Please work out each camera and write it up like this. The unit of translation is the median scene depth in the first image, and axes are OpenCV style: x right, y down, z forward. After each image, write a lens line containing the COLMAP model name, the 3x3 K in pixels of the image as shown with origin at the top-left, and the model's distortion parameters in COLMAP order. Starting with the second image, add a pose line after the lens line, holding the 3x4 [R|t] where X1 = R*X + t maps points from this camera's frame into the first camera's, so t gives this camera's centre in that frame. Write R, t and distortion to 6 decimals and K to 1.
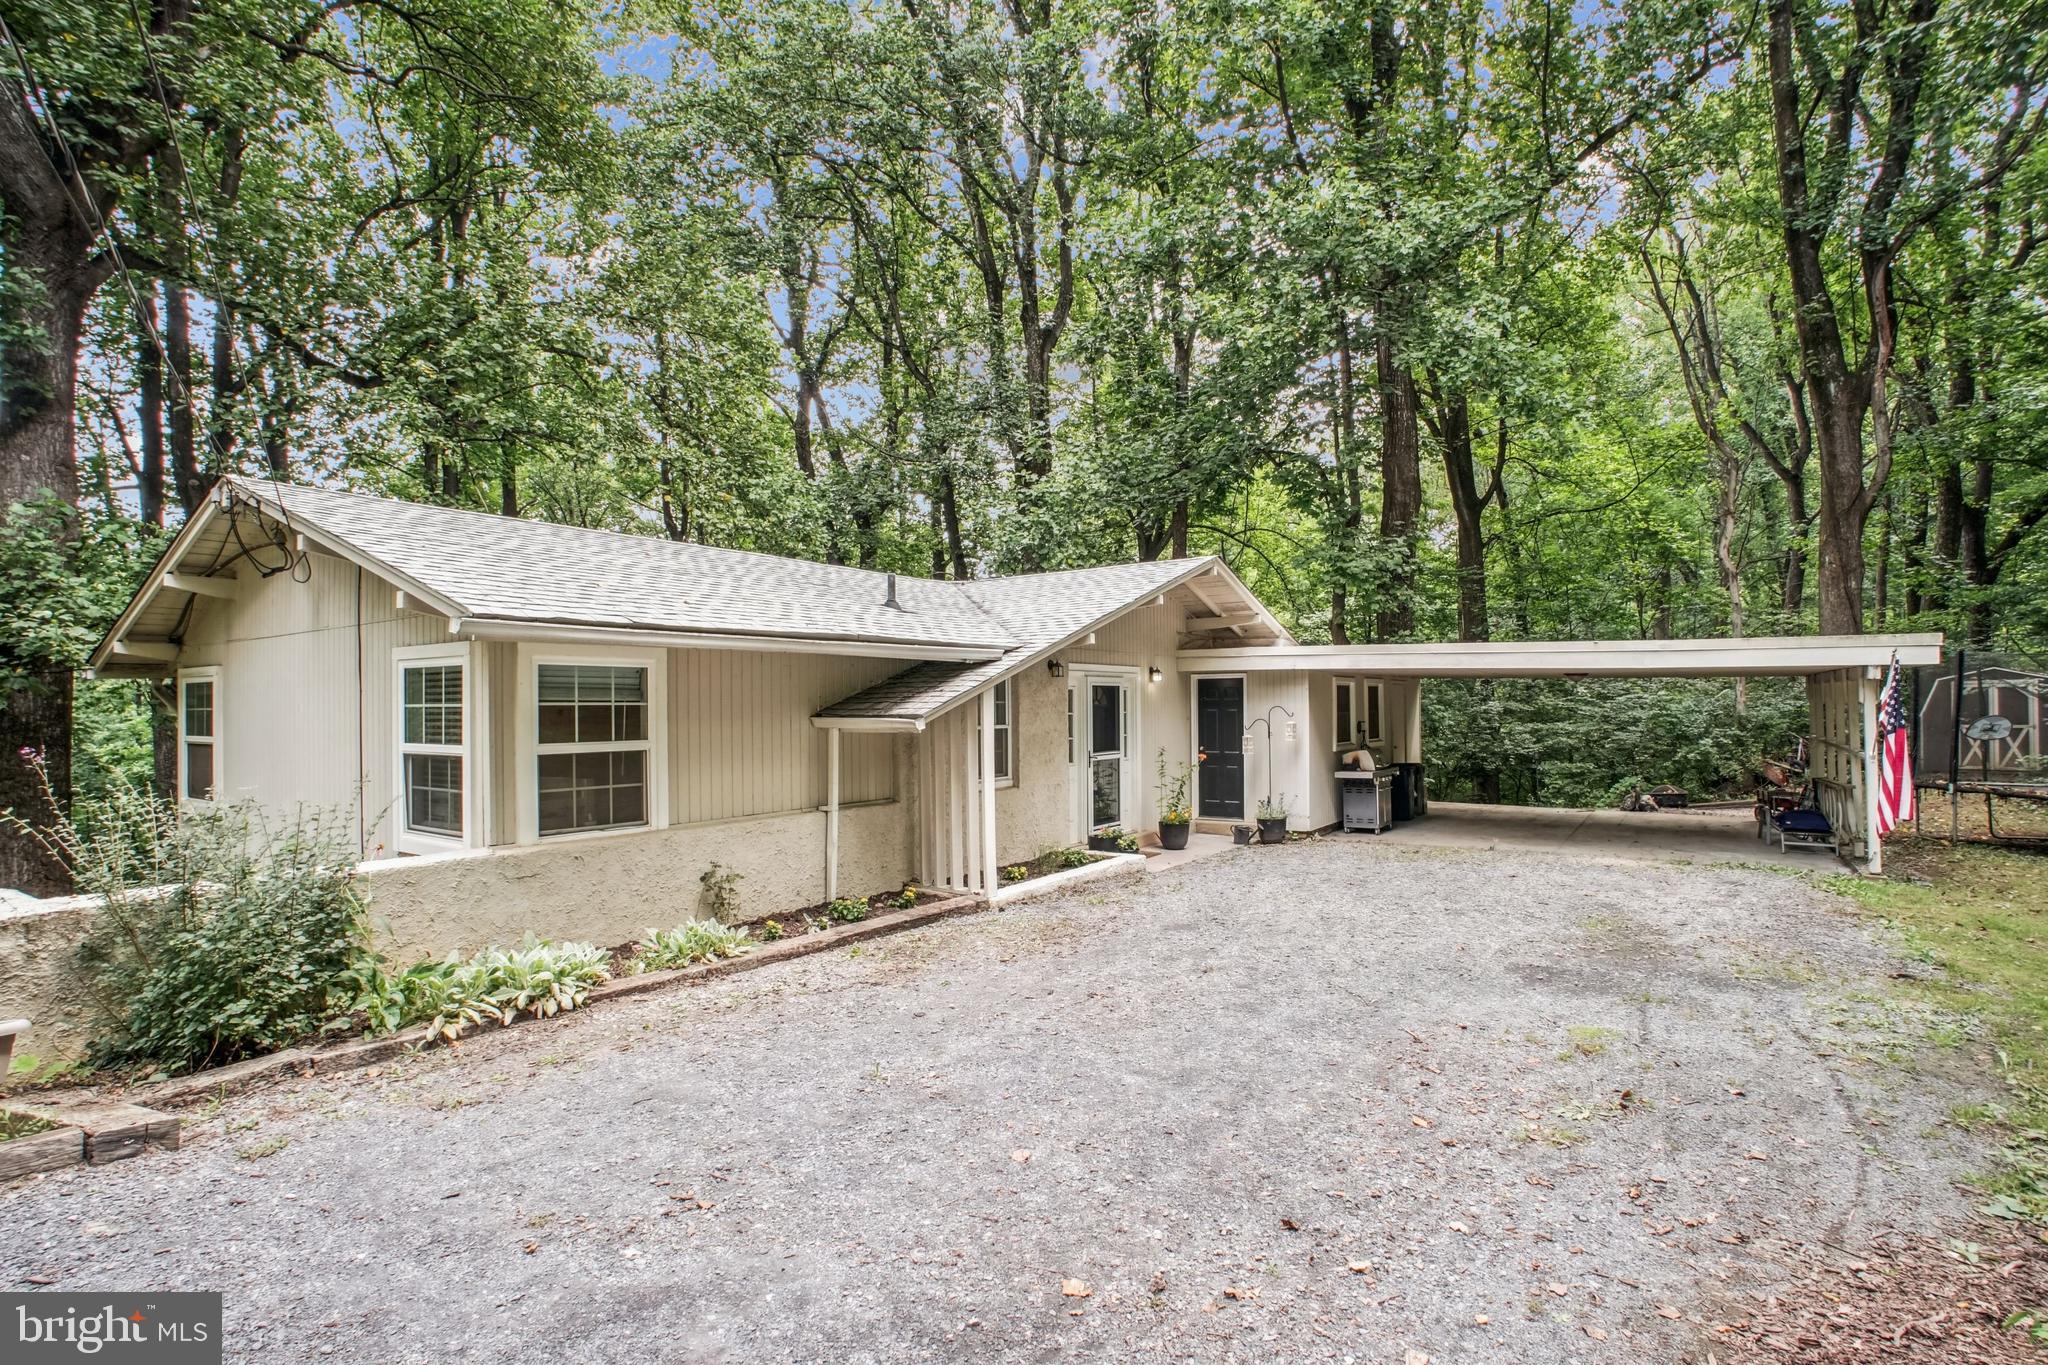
lens RADIAL K [[984.7, 0, 1024.0], [0, 984.7, 682.5], [0, 0, 1]] dist [-0.063617, 0.038035]
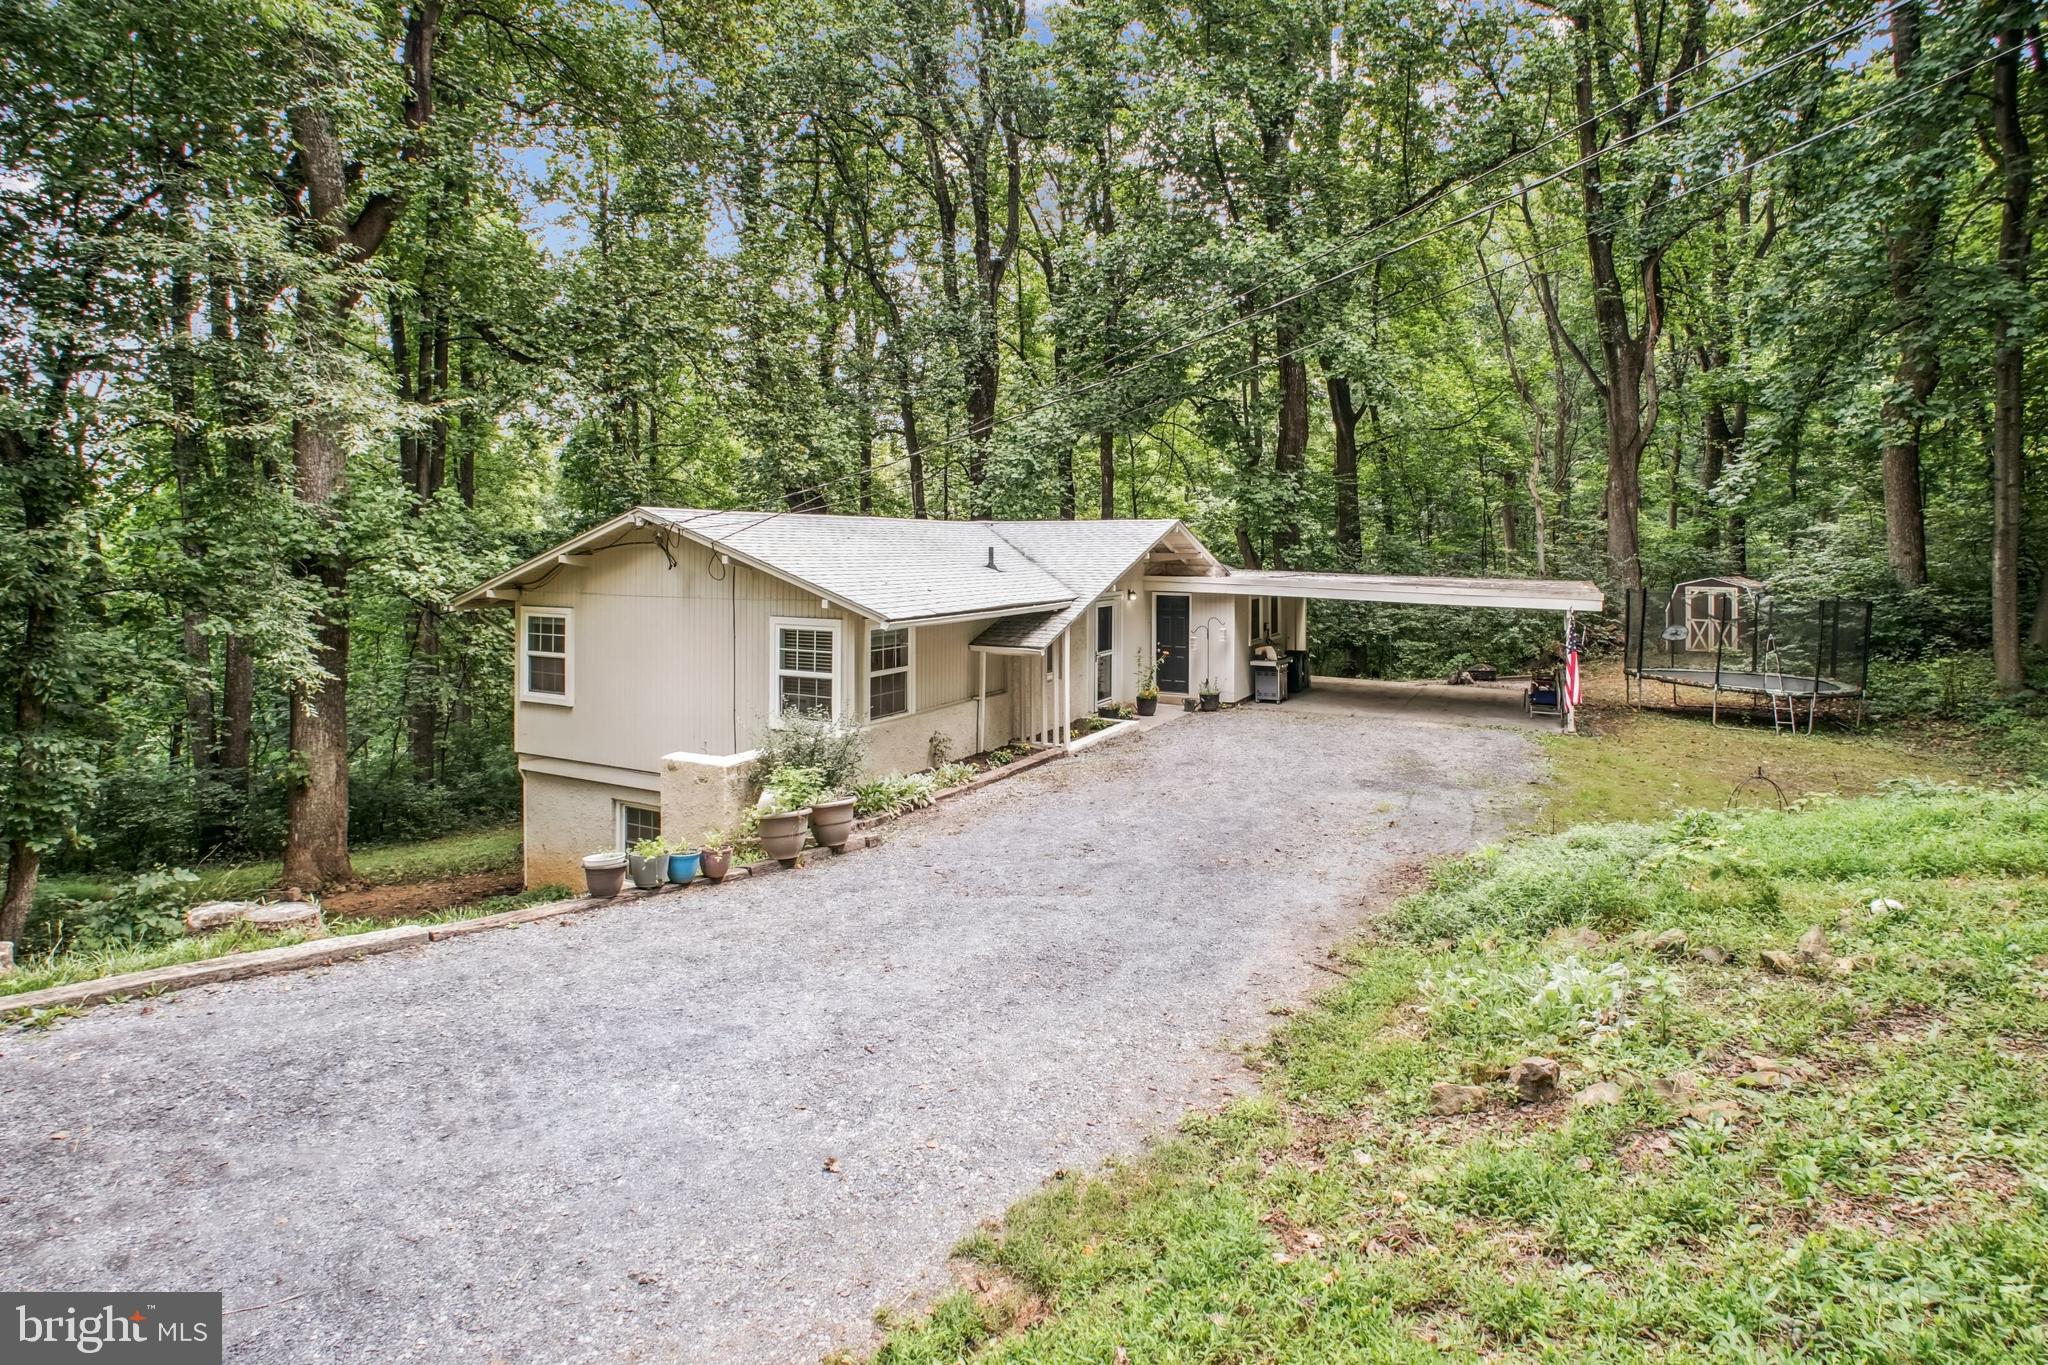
lens RADIAL K [[973.8, 0, 1024.5], [0, 973.8, 538.8], [0, 0, 1]] dist [-0.000013, -0.000042]
pose [[0.993858, 0.011825, 0.110033, -0.186137], [-0.012162, 0.999923, 0.002400, -0.094003], [-0.109996, -0.003723, 0.993925, -0.424091]]
